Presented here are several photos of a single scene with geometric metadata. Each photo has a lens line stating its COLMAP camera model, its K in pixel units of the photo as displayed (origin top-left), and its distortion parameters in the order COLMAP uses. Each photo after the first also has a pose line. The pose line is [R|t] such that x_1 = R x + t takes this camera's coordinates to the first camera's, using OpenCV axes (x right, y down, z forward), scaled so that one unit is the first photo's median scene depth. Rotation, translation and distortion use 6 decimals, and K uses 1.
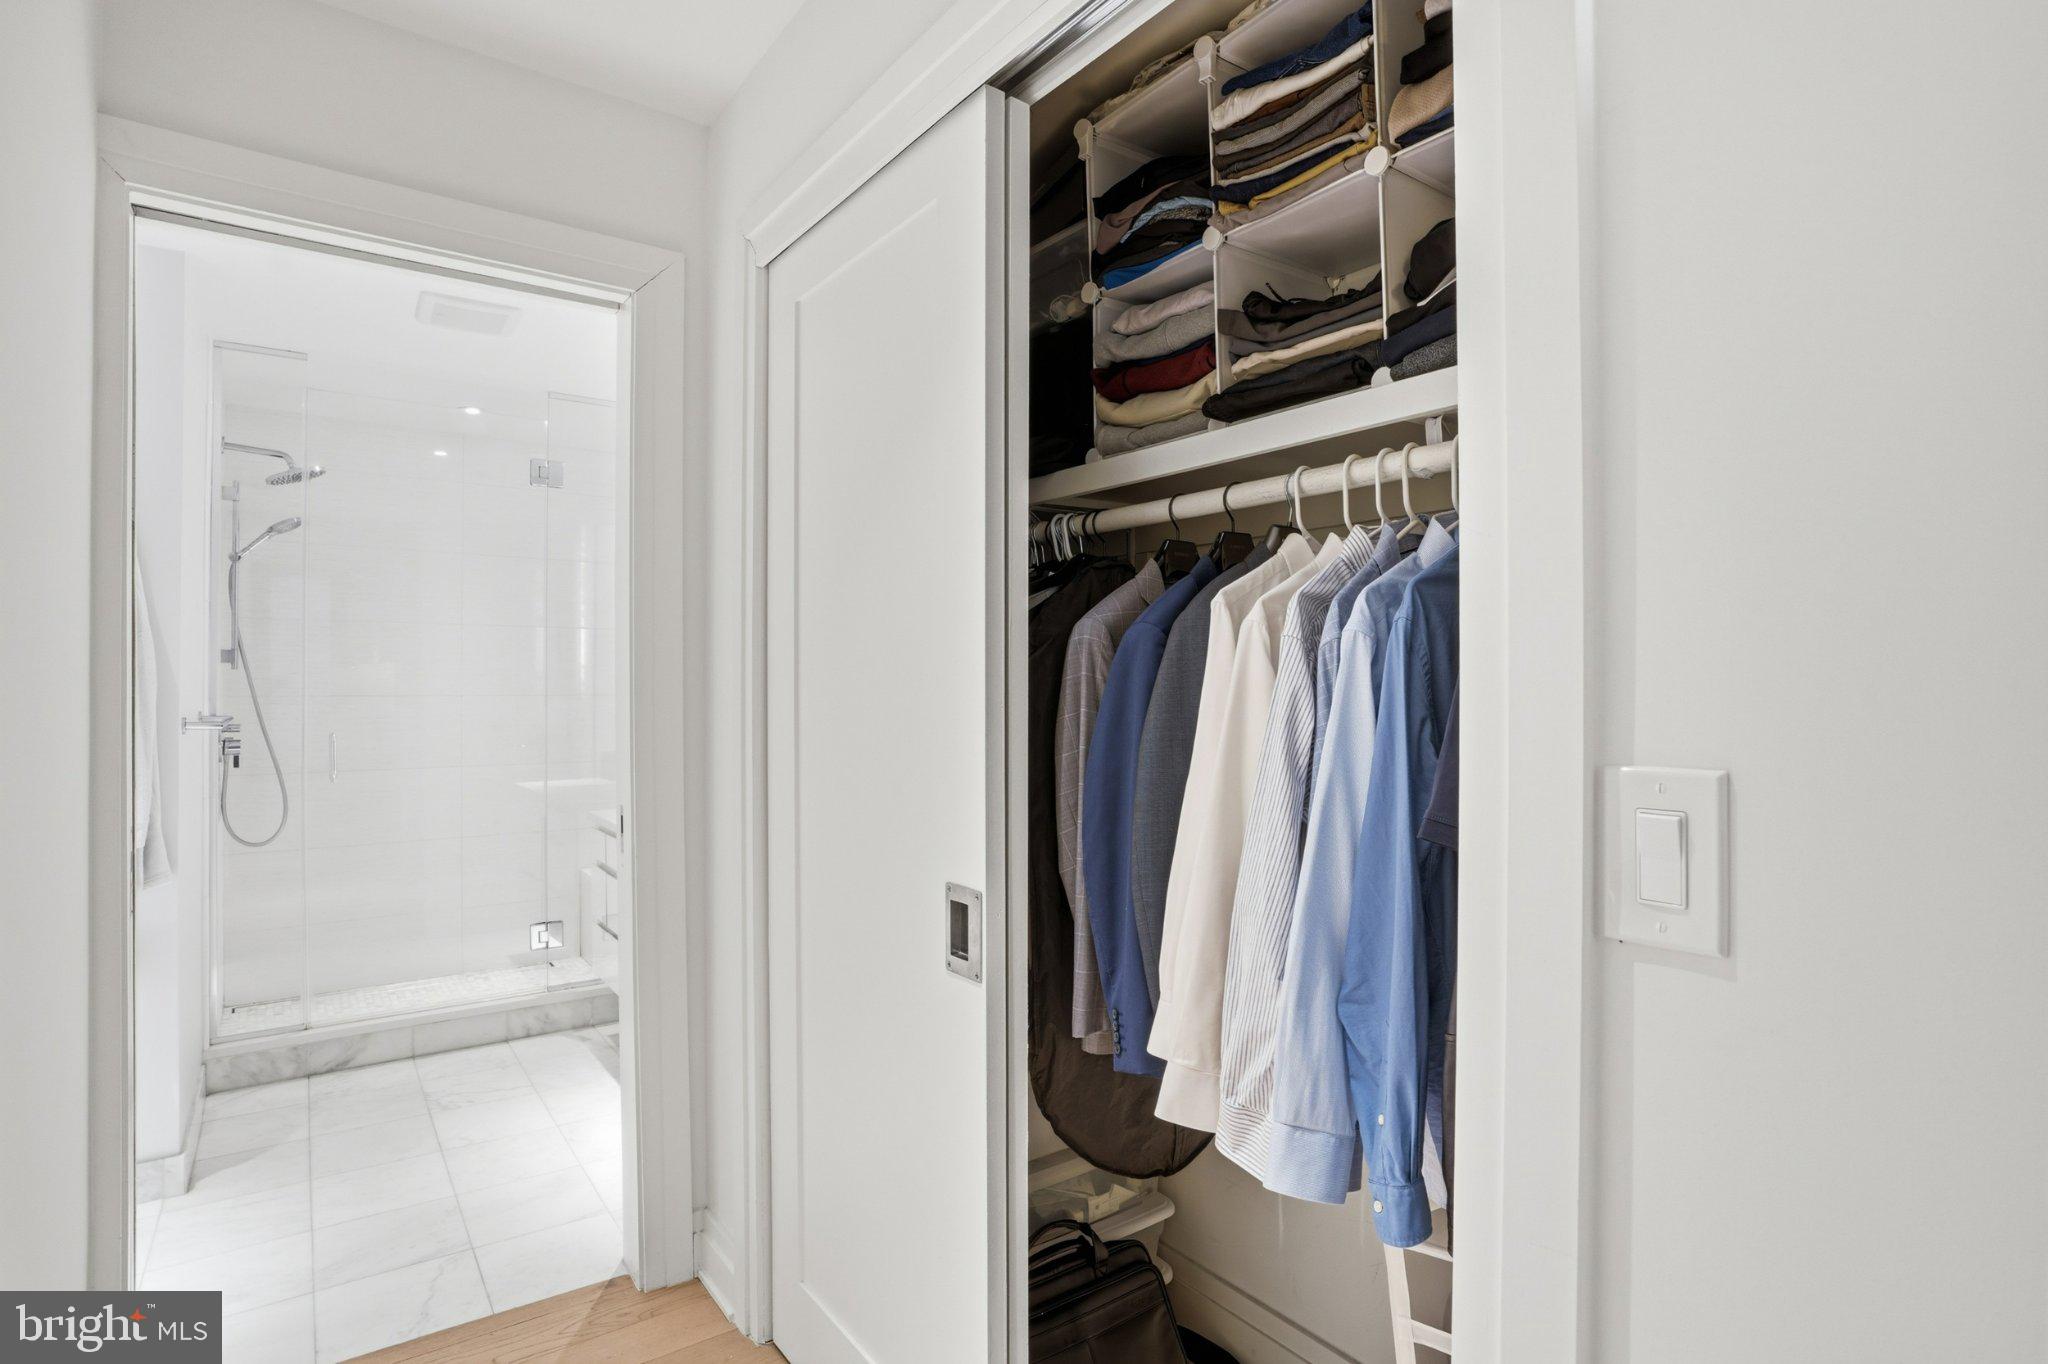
lens RADIAL K [[1030.0, 0, 1016.2], [0, 1030.0, 682.0], [0, 0, 1]] dist [-0.051890, 0.031132]
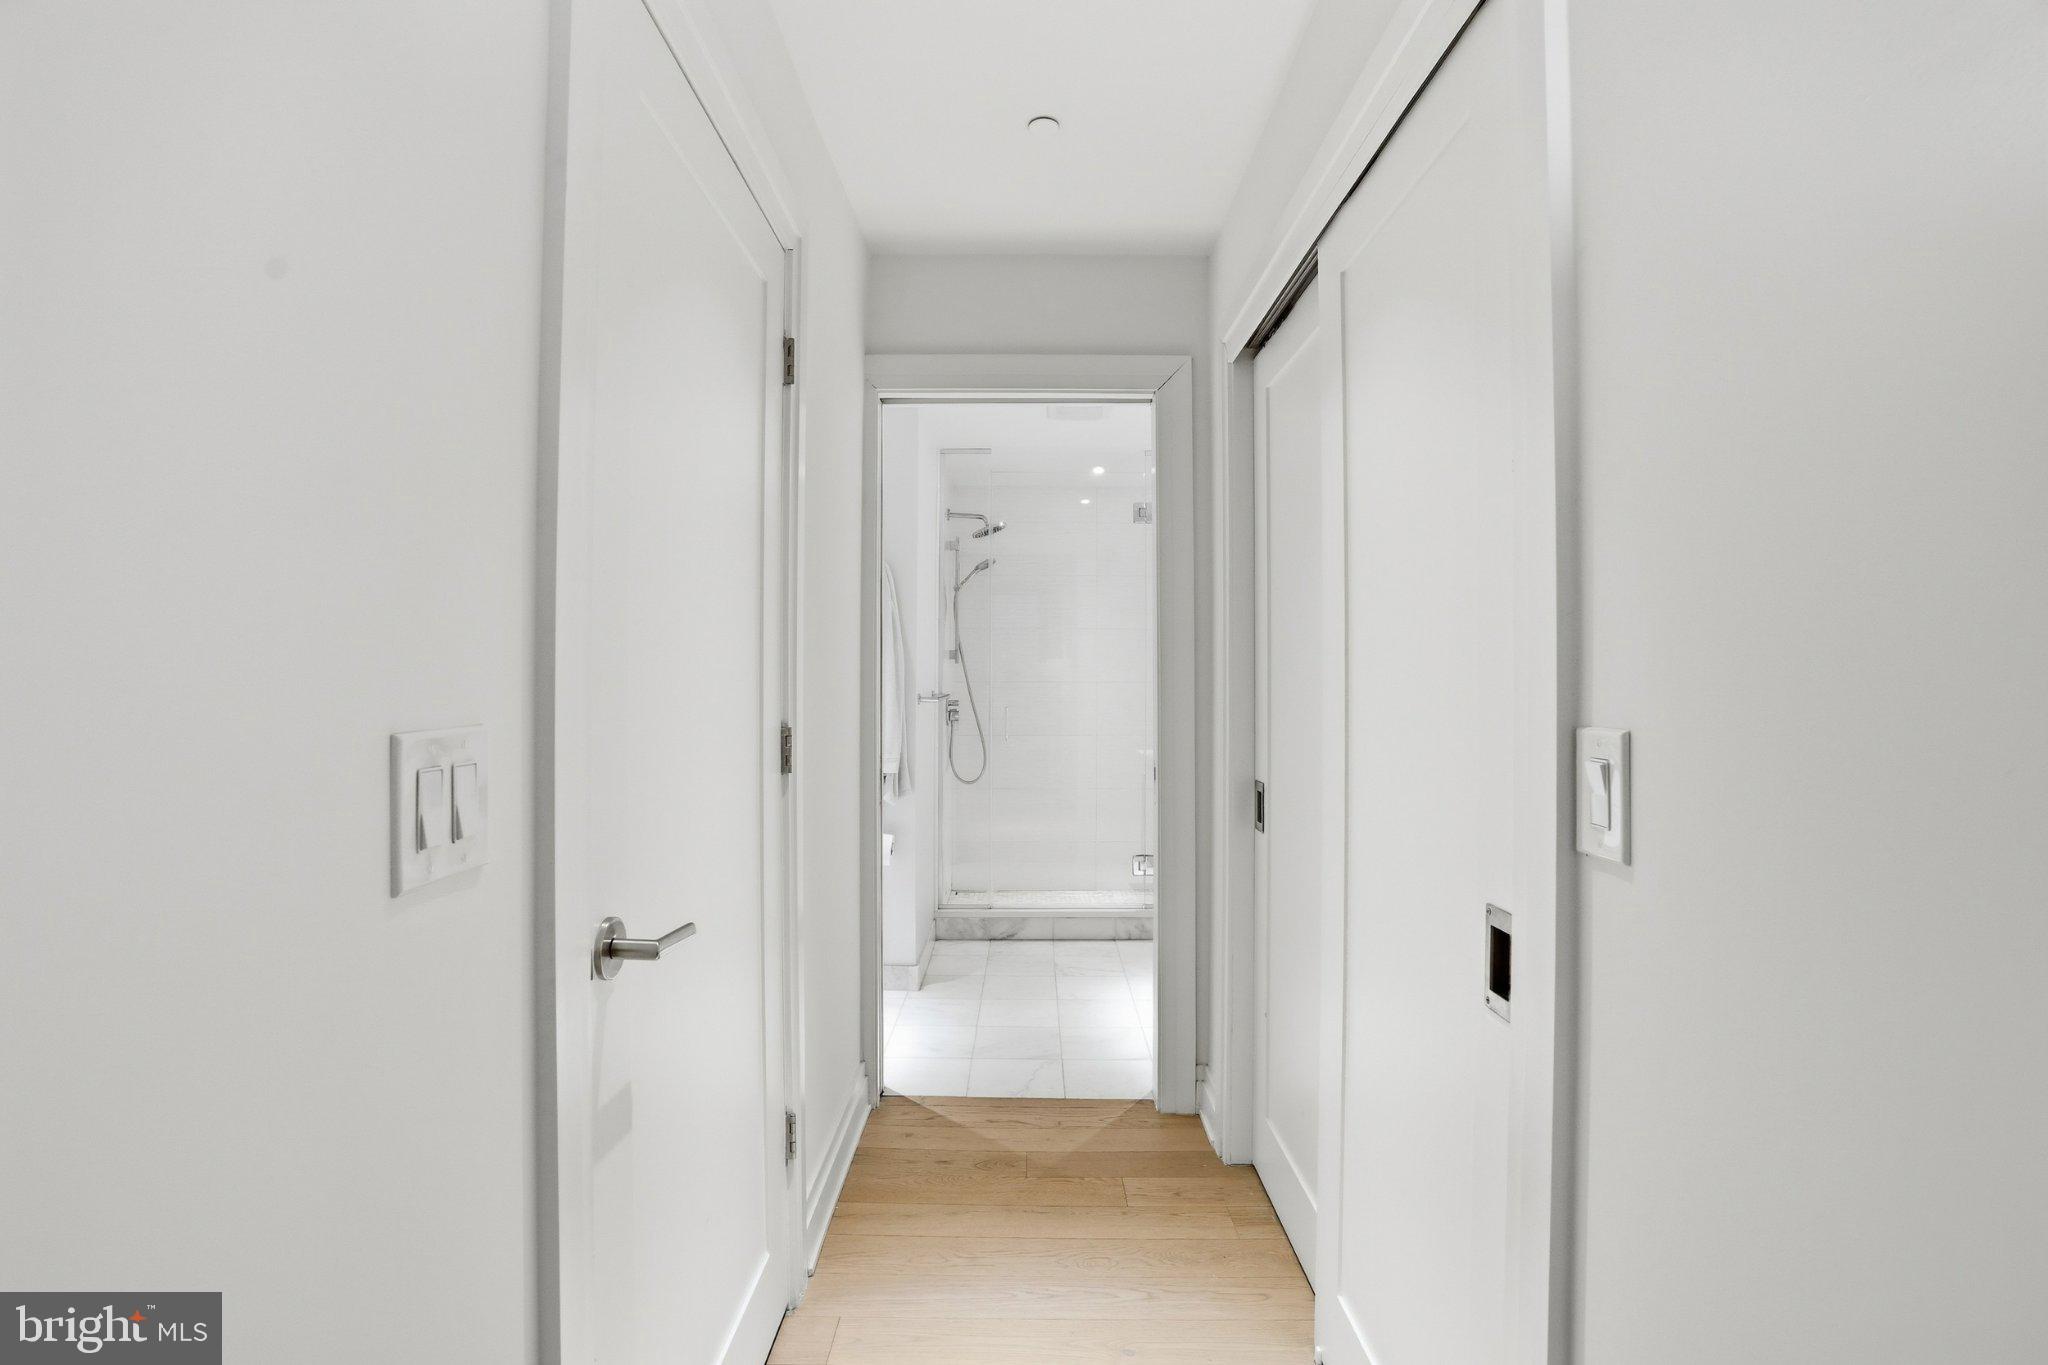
lens RADIAL K [[978.9, 0, 1033.9], [0, 978.9, 670.7], [0, 0, 1]] dist [-0.045836, 0.026719]
pose [[0.813744, -0.001526, -0.581222, 0.181975], [-0.000192, 0.999996, -0.002894, 0.002075], [0.581224, 0.002466, 0.813740, -0.124914]]
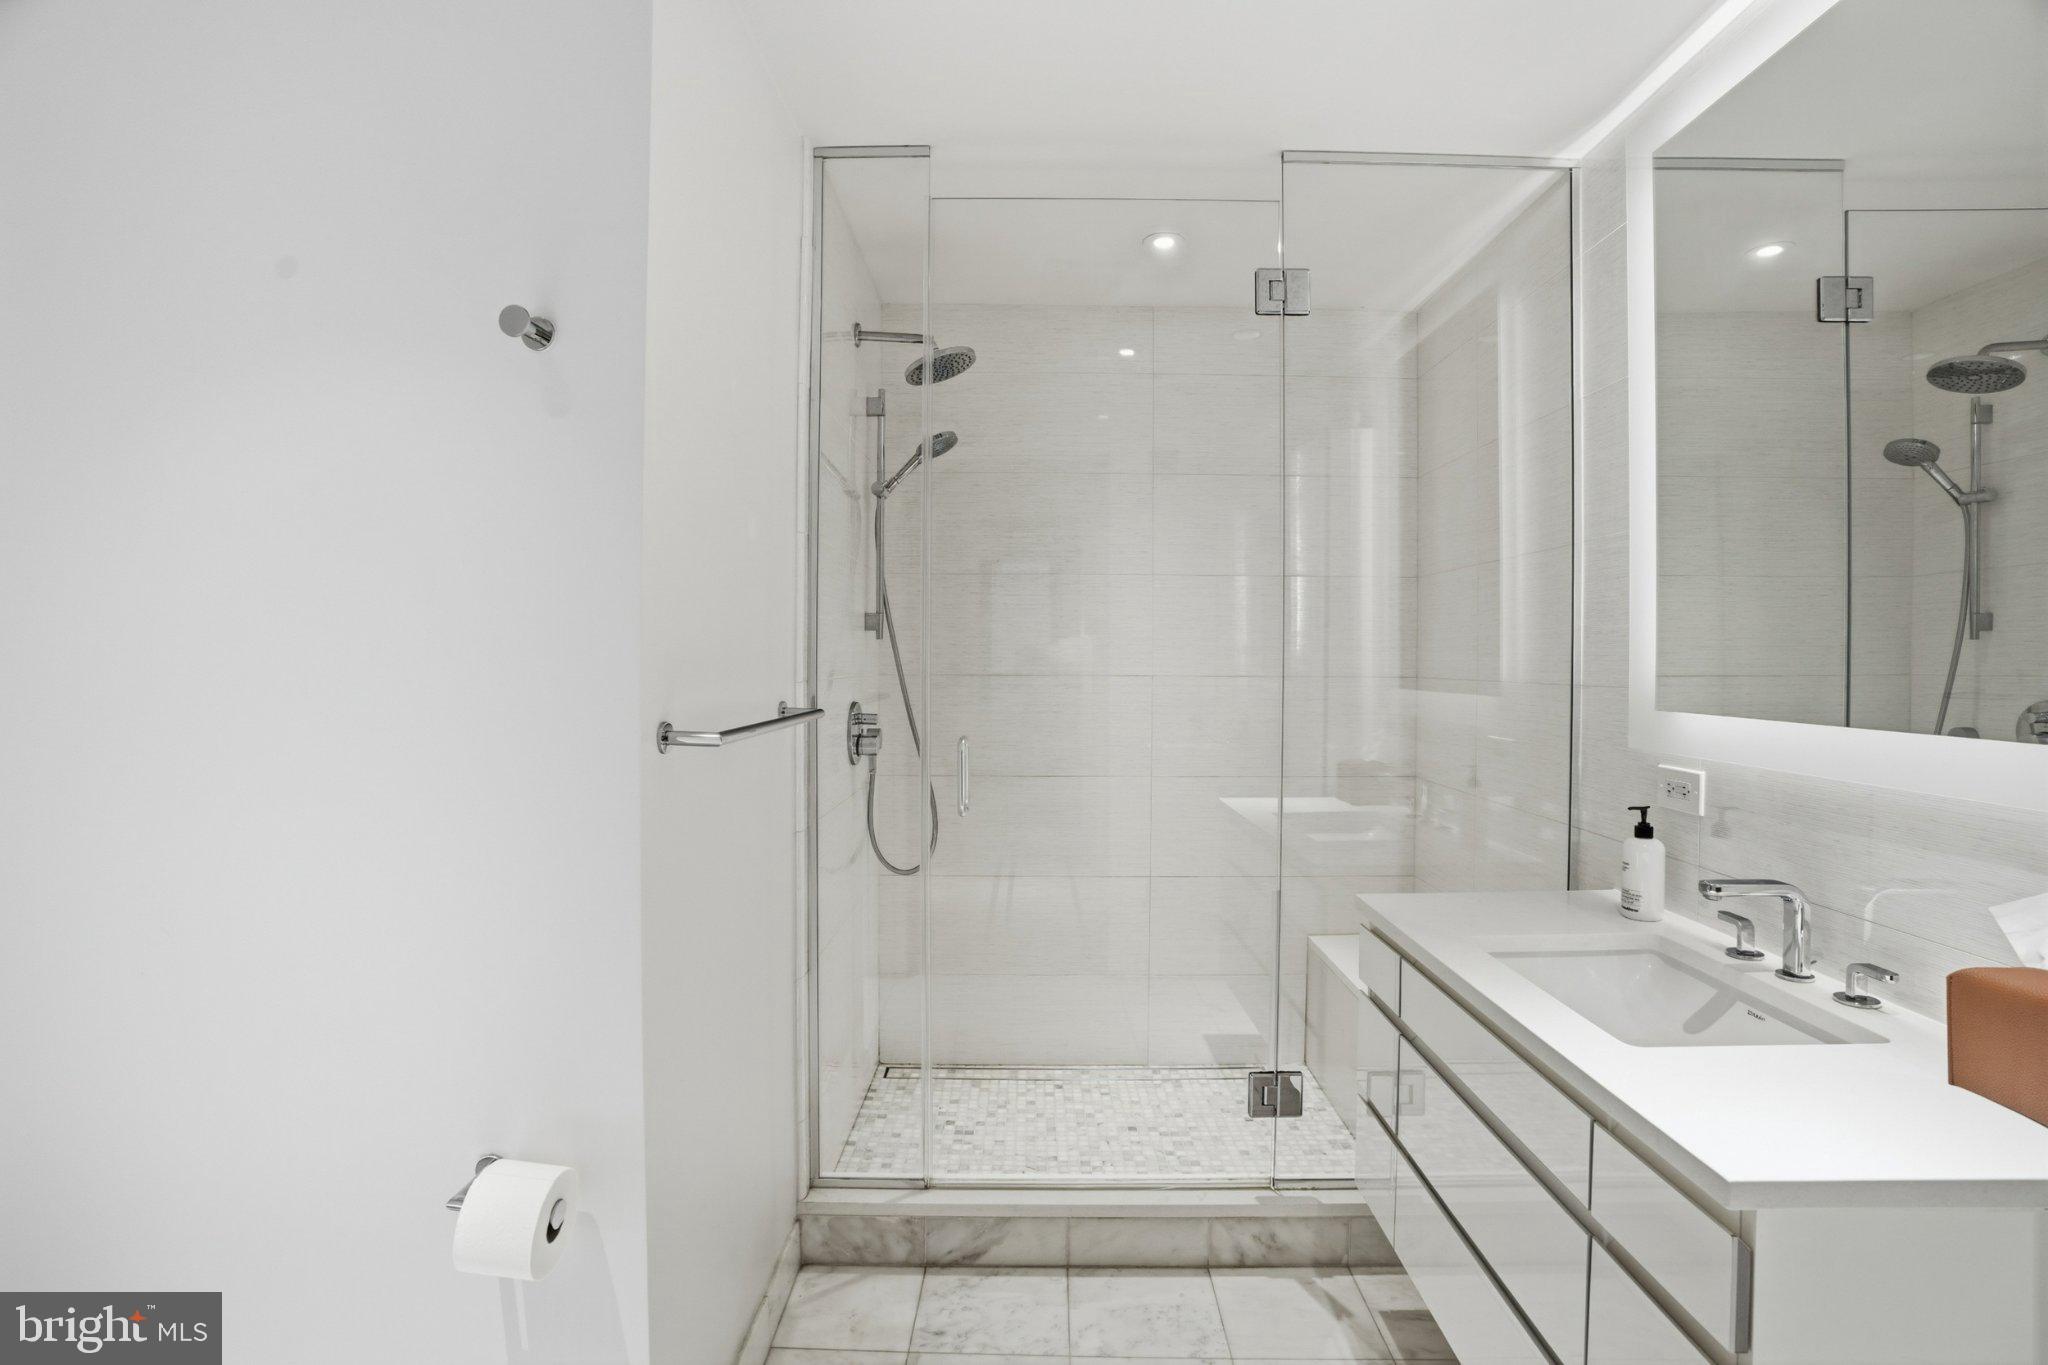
lens RADIAL K [[978.9, 0, 1033.9], [0, 978.9, 670.7], [0, 0, 1]] dist [-0.045836, 0.026719]
pose [[0.808759, 0.009338, -0.588066, -0.295014], [-0.003555, 0.999933, 0.010988, 0.002278], [0.588129, -0.006796, 0.808739, 0.561083]]
